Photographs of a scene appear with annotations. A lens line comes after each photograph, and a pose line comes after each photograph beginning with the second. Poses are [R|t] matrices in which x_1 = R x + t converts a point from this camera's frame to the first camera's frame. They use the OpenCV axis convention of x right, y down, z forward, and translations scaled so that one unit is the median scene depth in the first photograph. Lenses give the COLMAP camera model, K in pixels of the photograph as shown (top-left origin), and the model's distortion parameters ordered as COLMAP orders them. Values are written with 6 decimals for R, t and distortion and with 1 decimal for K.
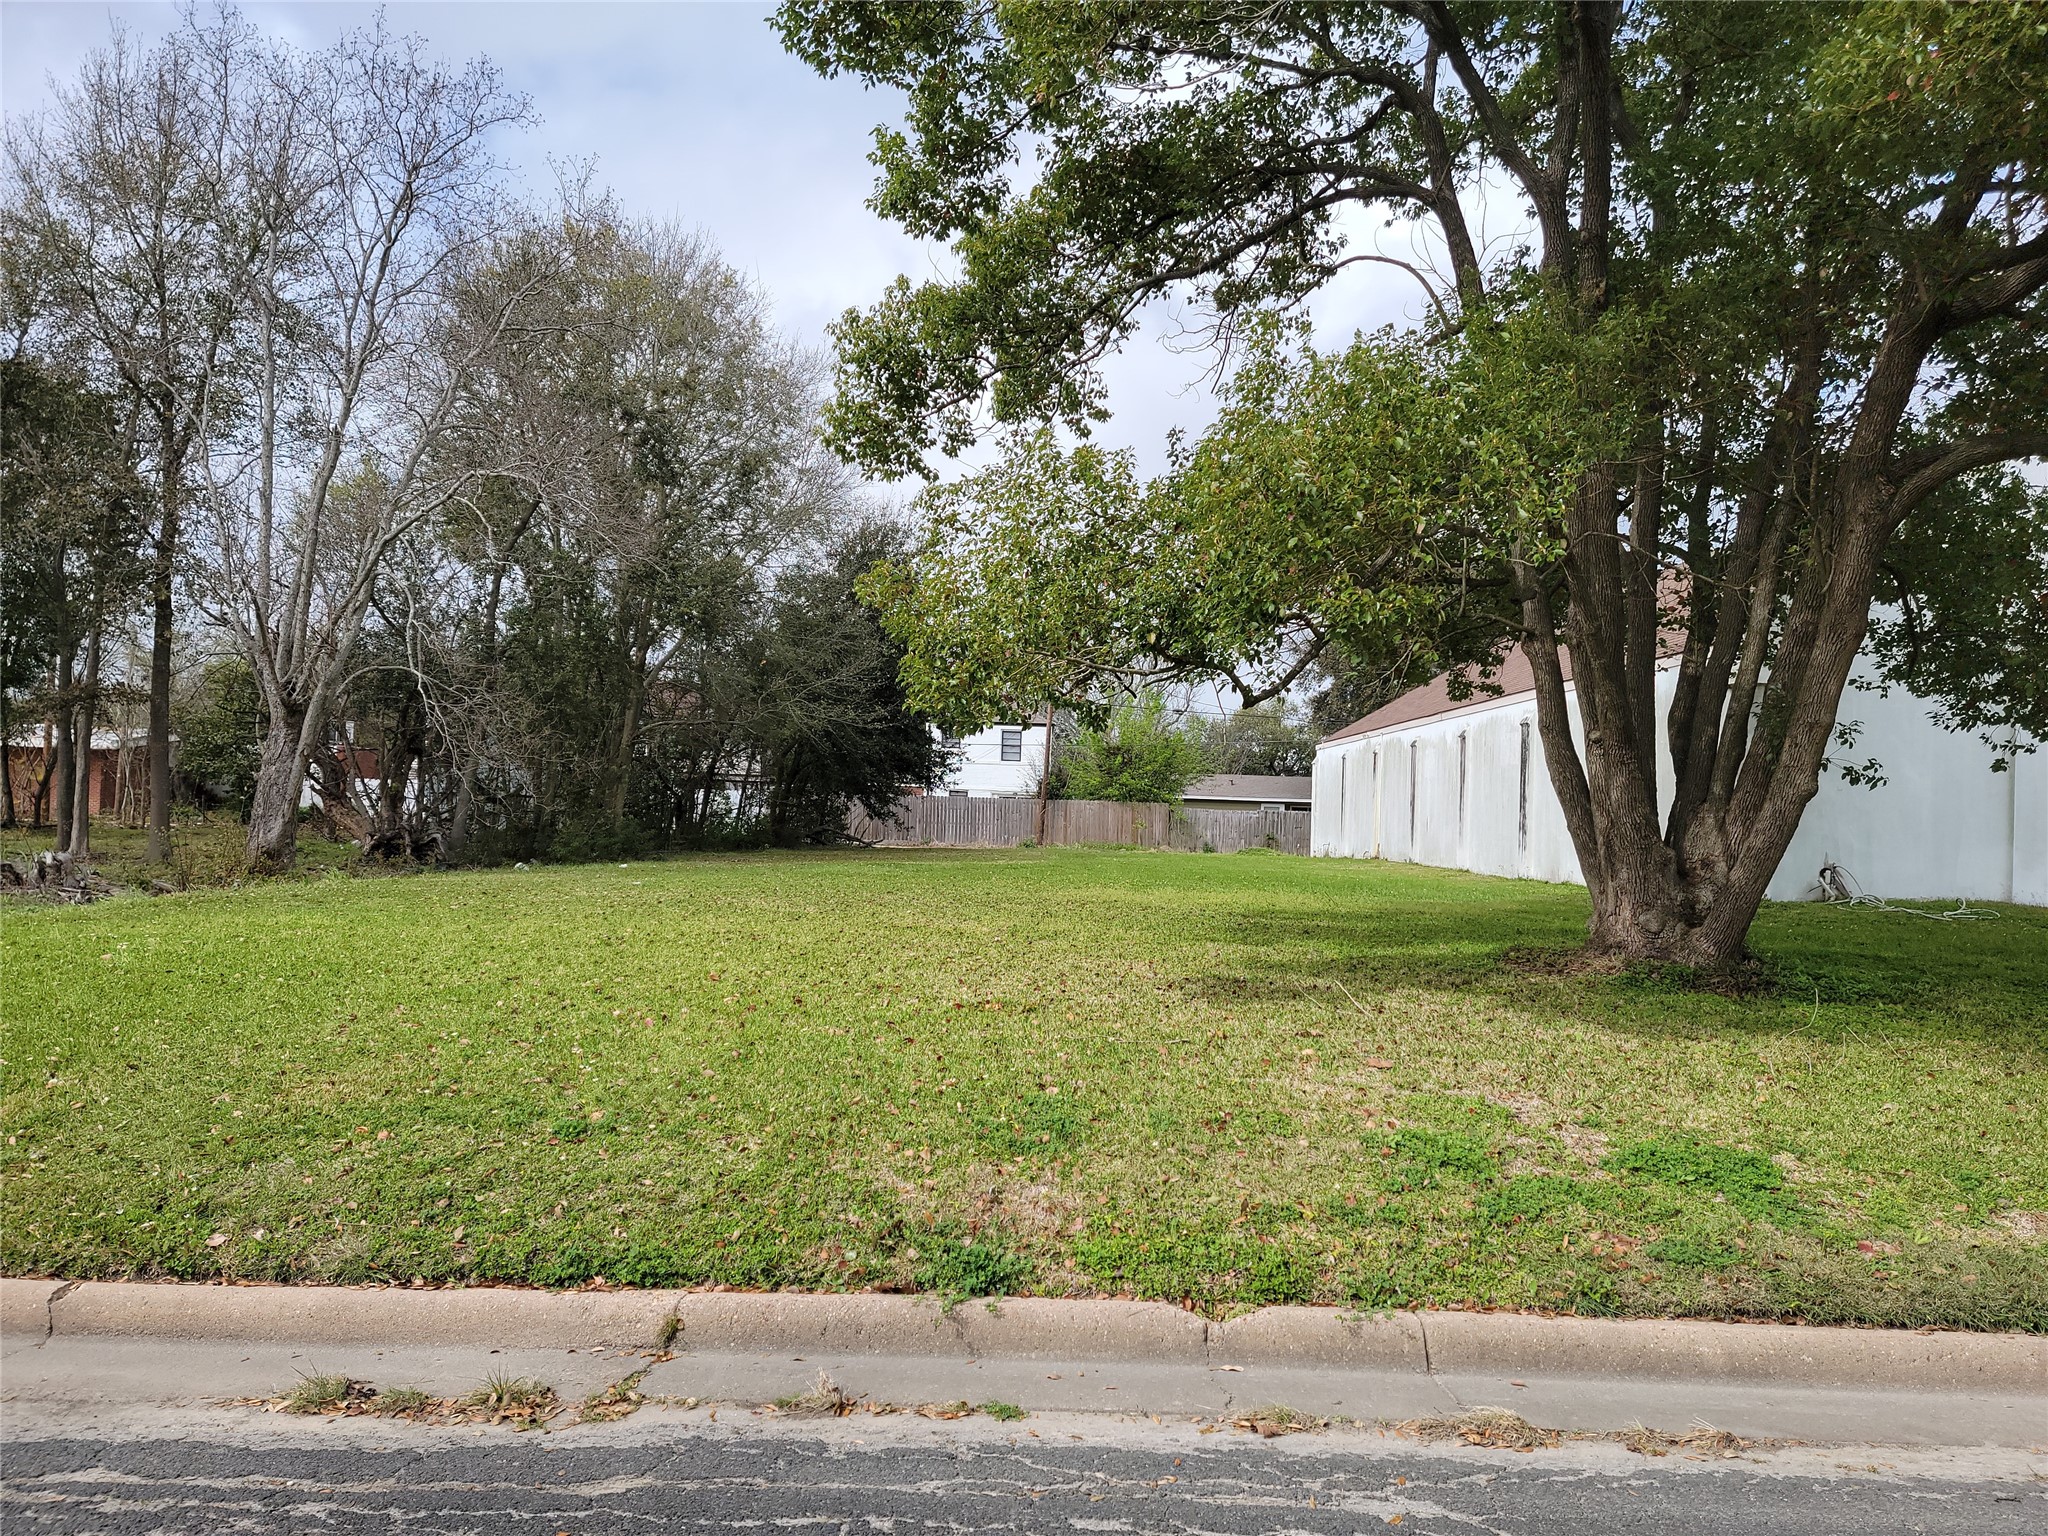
lens RADIAL K [[1402.5, 0, 1016.2], [0, 1402.5, 778.4], [0, 0, 1]] dist [0.067874, -0.038364]
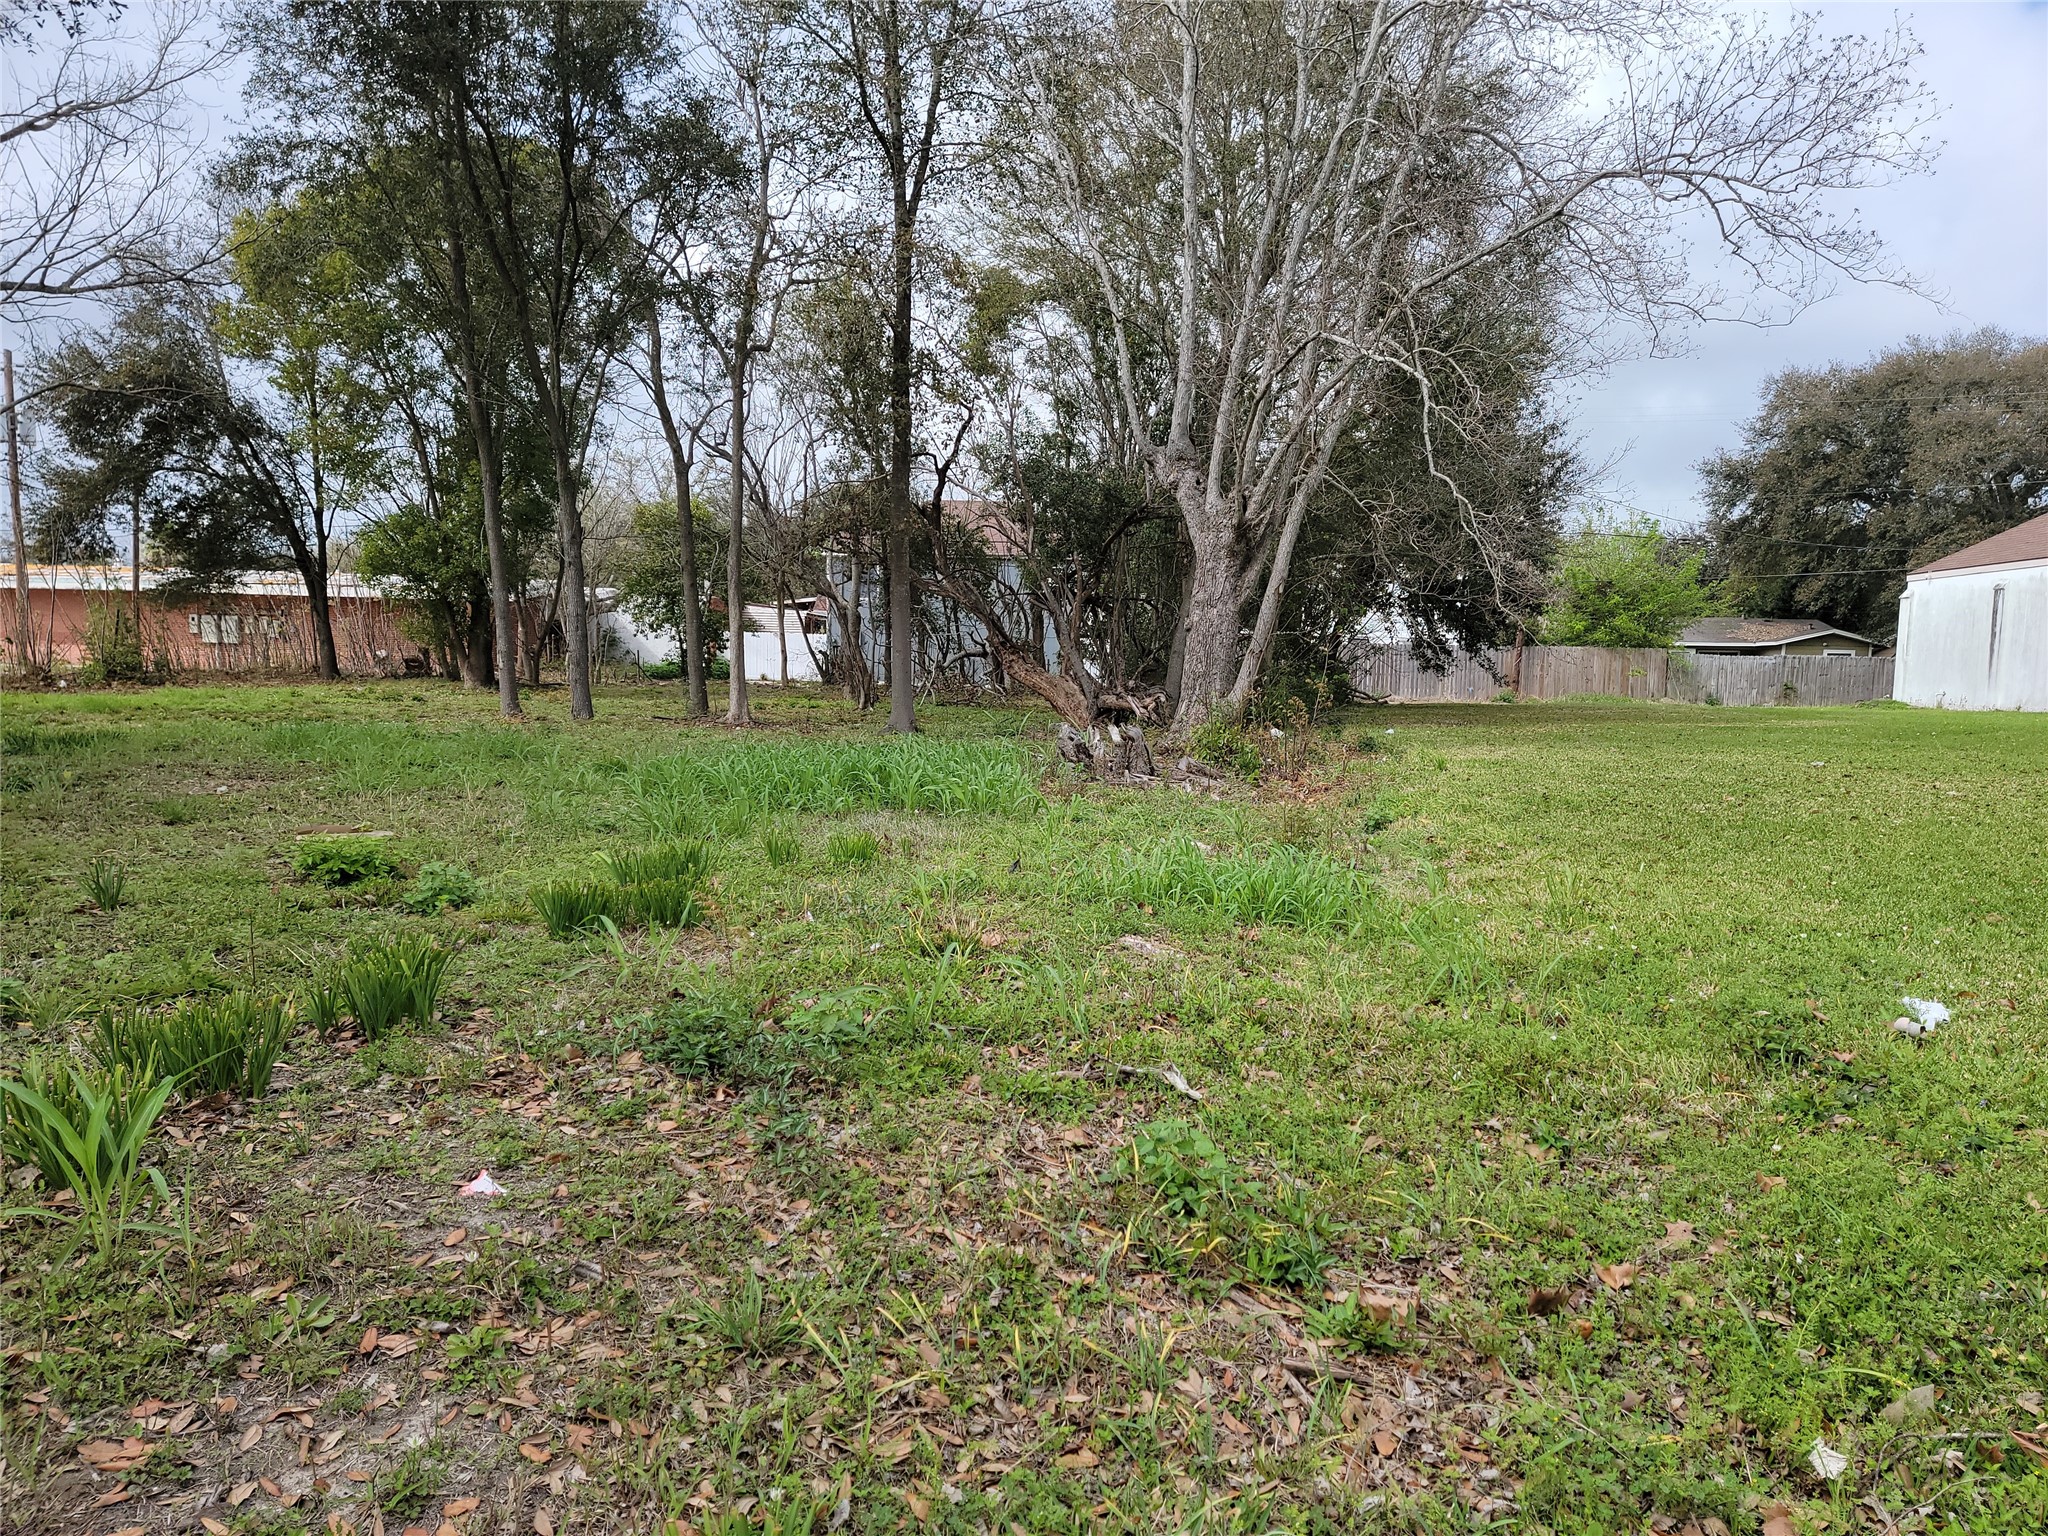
lens RADIAL K [[1402.5, 0, 1011.3], [0, 1402.5, 774.0], [0, 0, 1]] dist [0.067874, -0.038364]
pose [[0.996155, -0.002108, -0.087578, -0.456872], [0.011165, 0.994613, 0.103052, -0.000024], [0.086889, -0.103634, 0.990813, 0.193018]]
